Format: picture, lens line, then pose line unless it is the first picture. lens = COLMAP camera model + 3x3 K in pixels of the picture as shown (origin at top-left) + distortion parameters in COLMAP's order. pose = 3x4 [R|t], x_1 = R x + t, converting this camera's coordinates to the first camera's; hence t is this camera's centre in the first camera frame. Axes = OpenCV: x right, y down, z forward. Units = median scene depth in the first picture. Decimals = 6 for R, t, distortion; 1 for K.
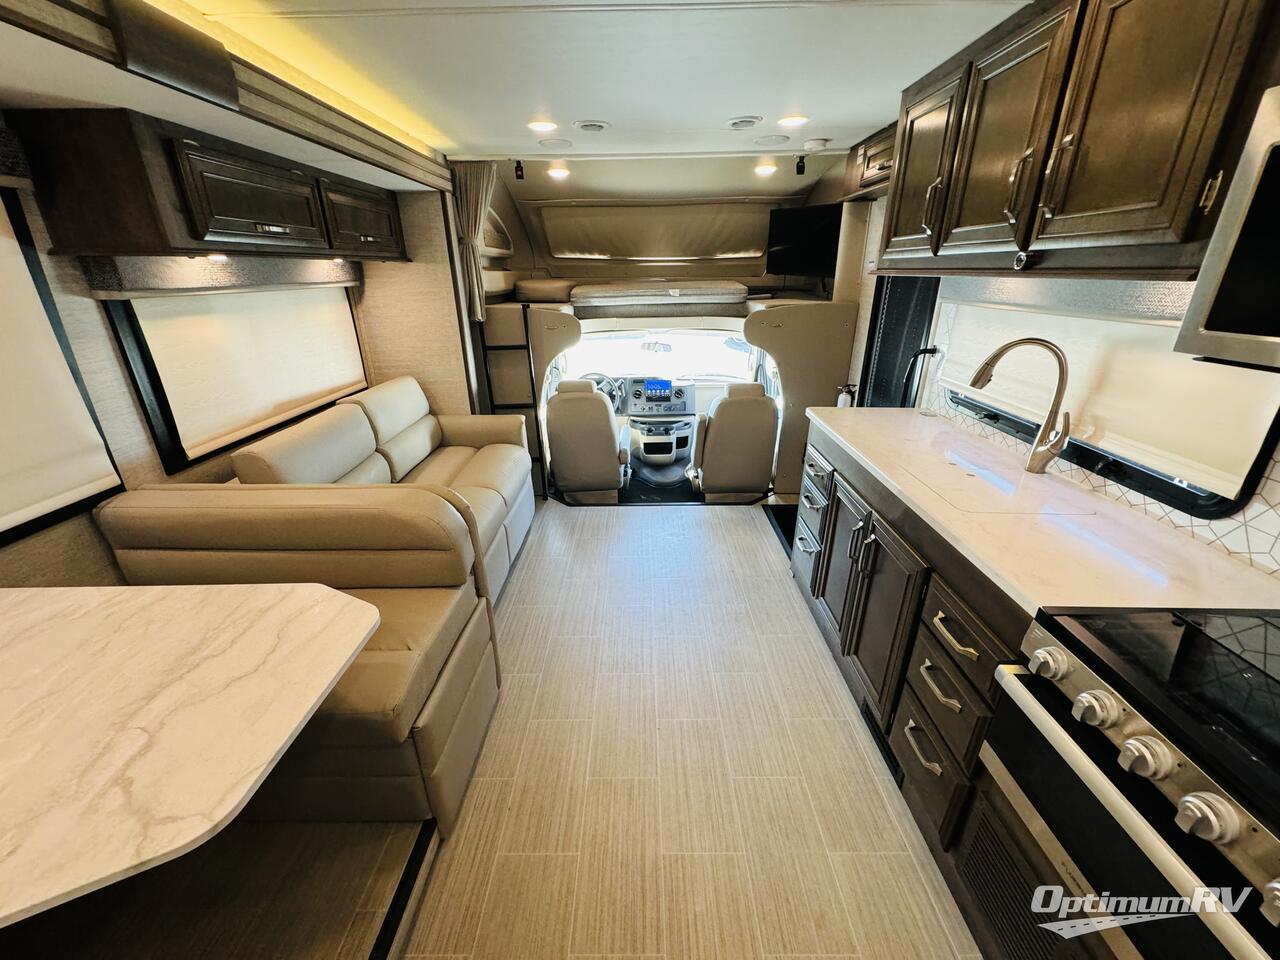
lens RADIAL K [[510.5, 0, 638.7], [0, 510.5, 479.7], [0, 0, 1]] dist [-0.003824, 0.000396]
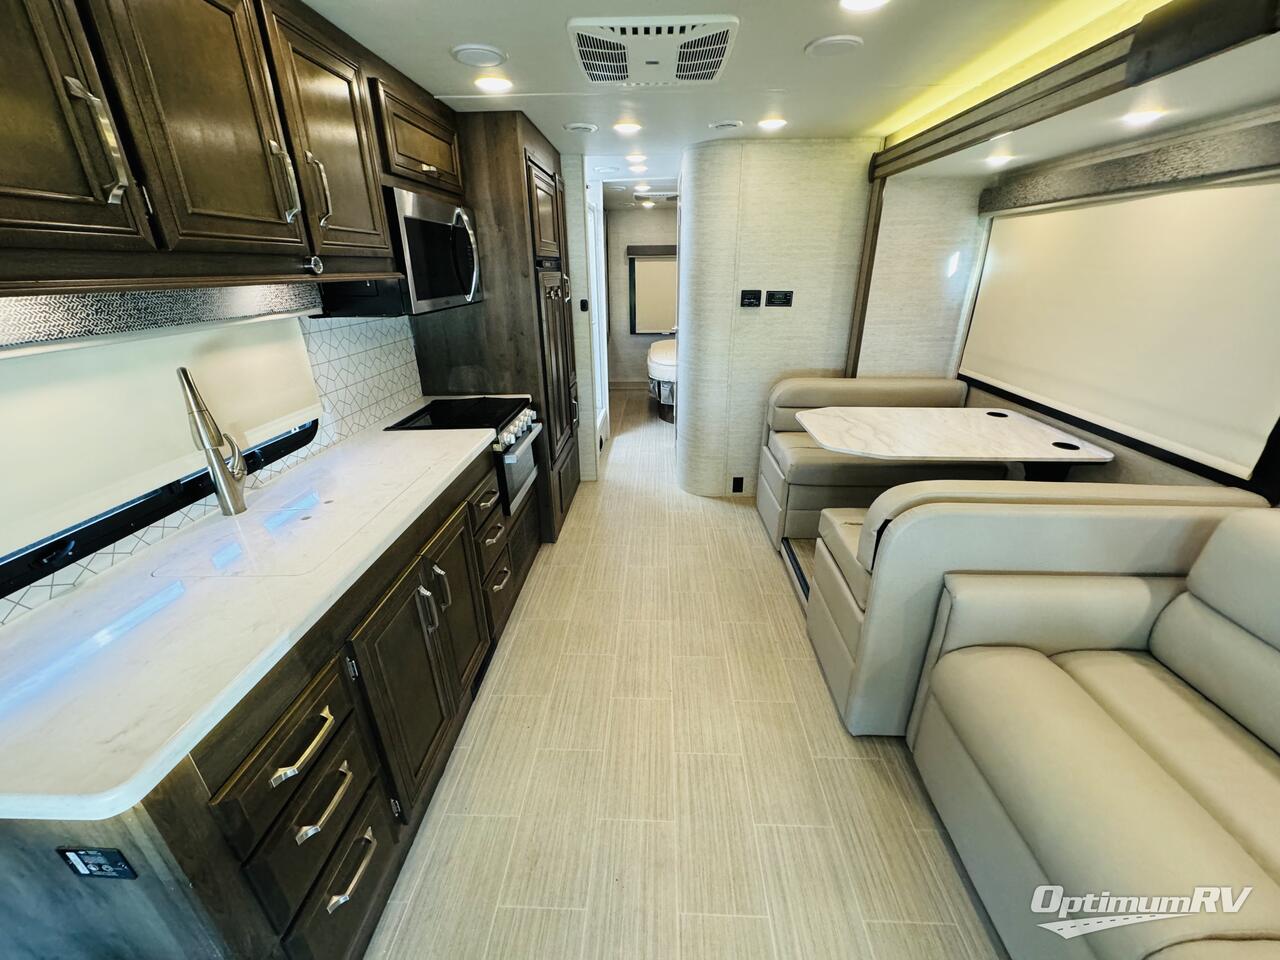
lens RADIAL K [[510.5, 0, 638.7], [0, 510.5, 479.7], [0, 0, 1]] dist [-0.003824, 0.000396]
pose [[-0.999105, 0.005736, 0.041904, 0.067748], [0.033675, 0.707325, 0.706086, -0.689473], [-0.025590, 0.706865, -0.706886, 1.678083]]
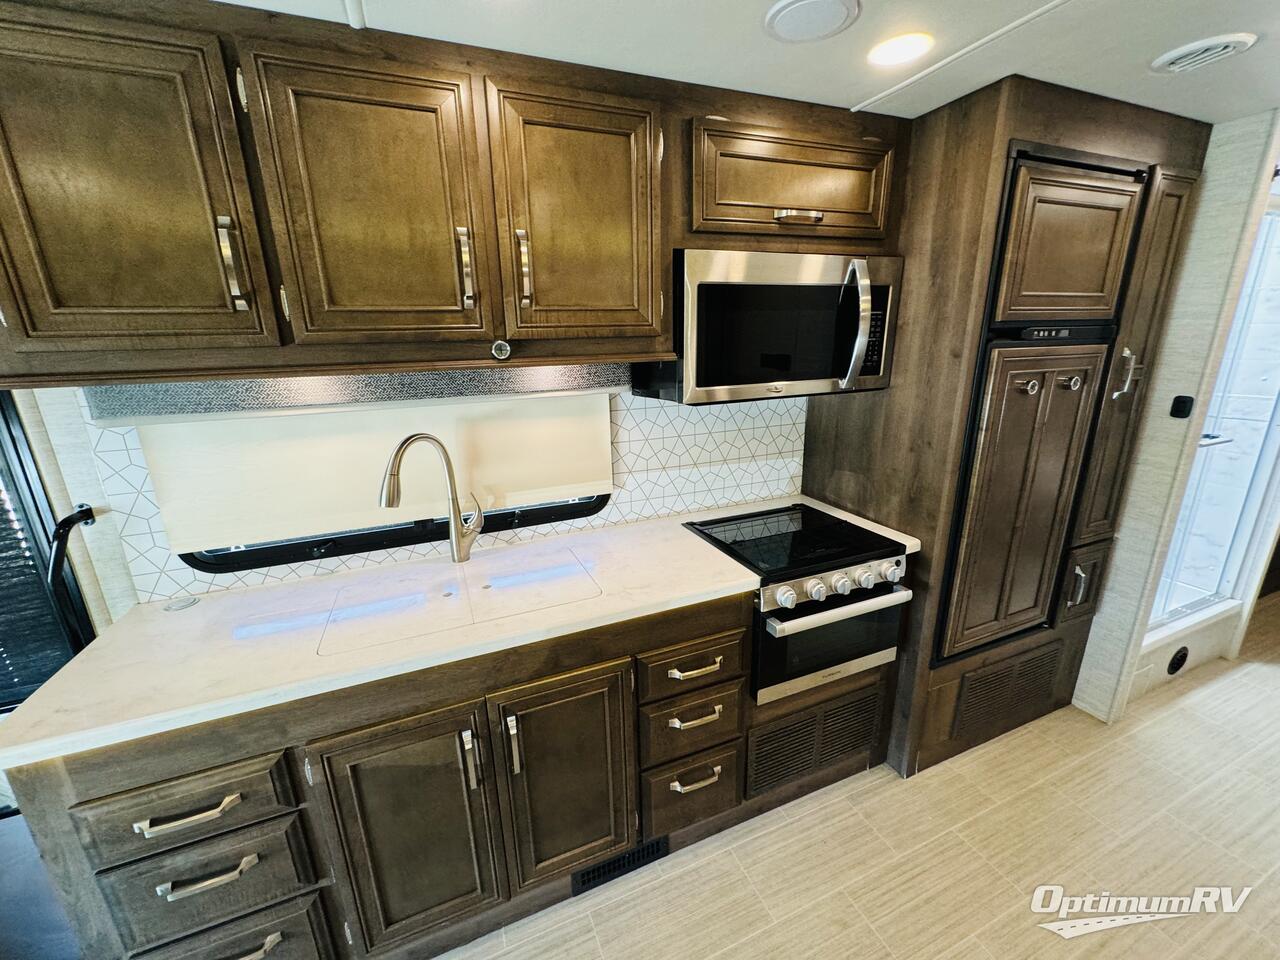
lens RADIAL K [[510.5, 0, 638.7], [0, 510.5, 479.7], [0, 0, 1]] dist [-0.003824, 0.000396]
pose [[-0.389582, -0.232405, 0.891187, -0.182041], [0.373881, 0.844409, 0.383649, -0.416112], [-0.841688, 0.482660, -0.242075, 0.951596]]
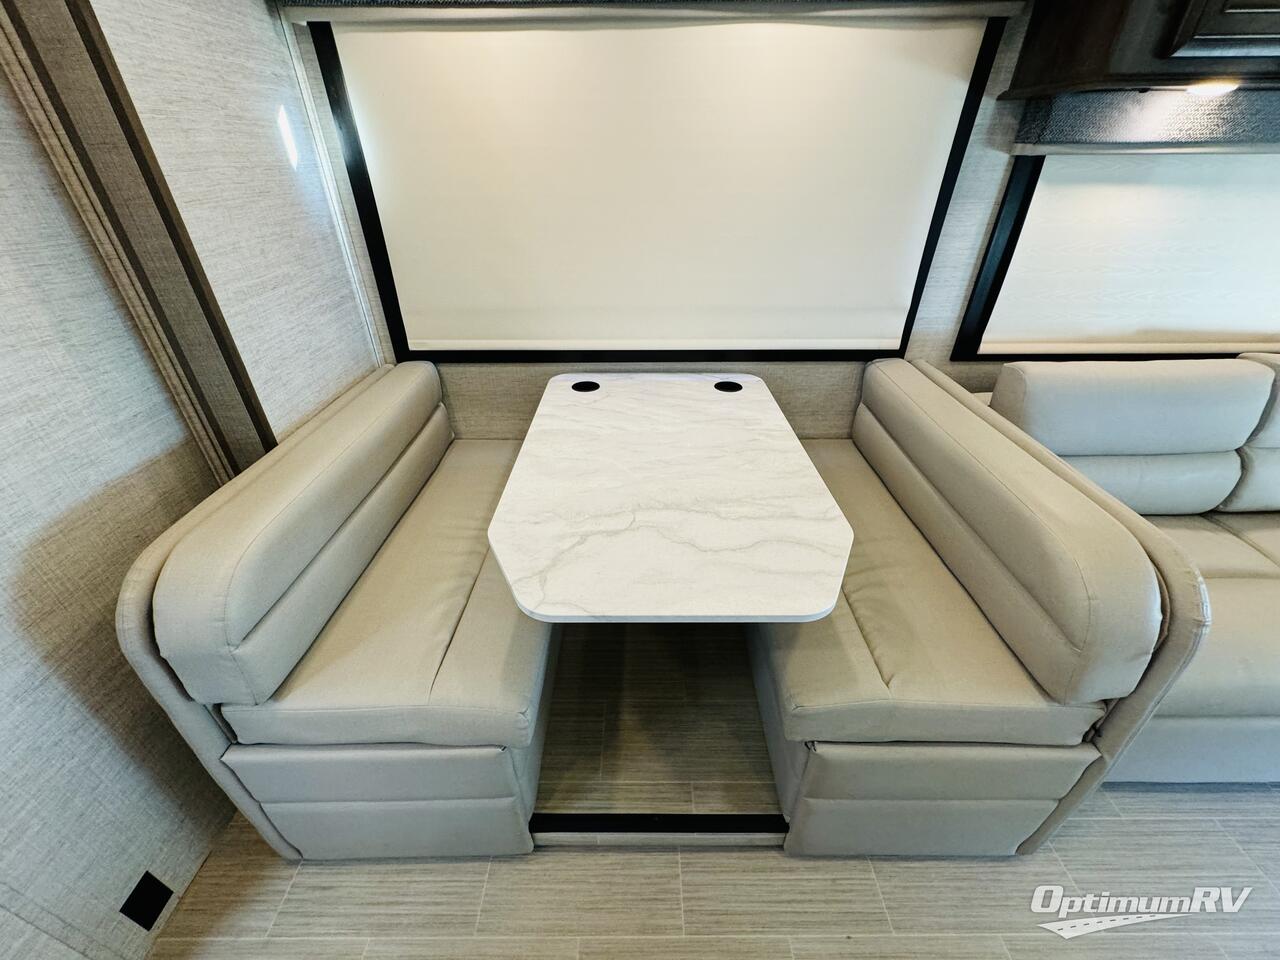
lens RADIAL K [[510.5, 0, 638.7], [0, 510.5, 479.7], [0, 0, 1]] dist [-0.003824, 0.000396]
pose [[0.004420, 0.536412, -0.843945, 0.003019], [-0.370845, 0.784653, 0.496784, -0.103295], [0.928684, 0.310777, 0.202393, 0.375645]]
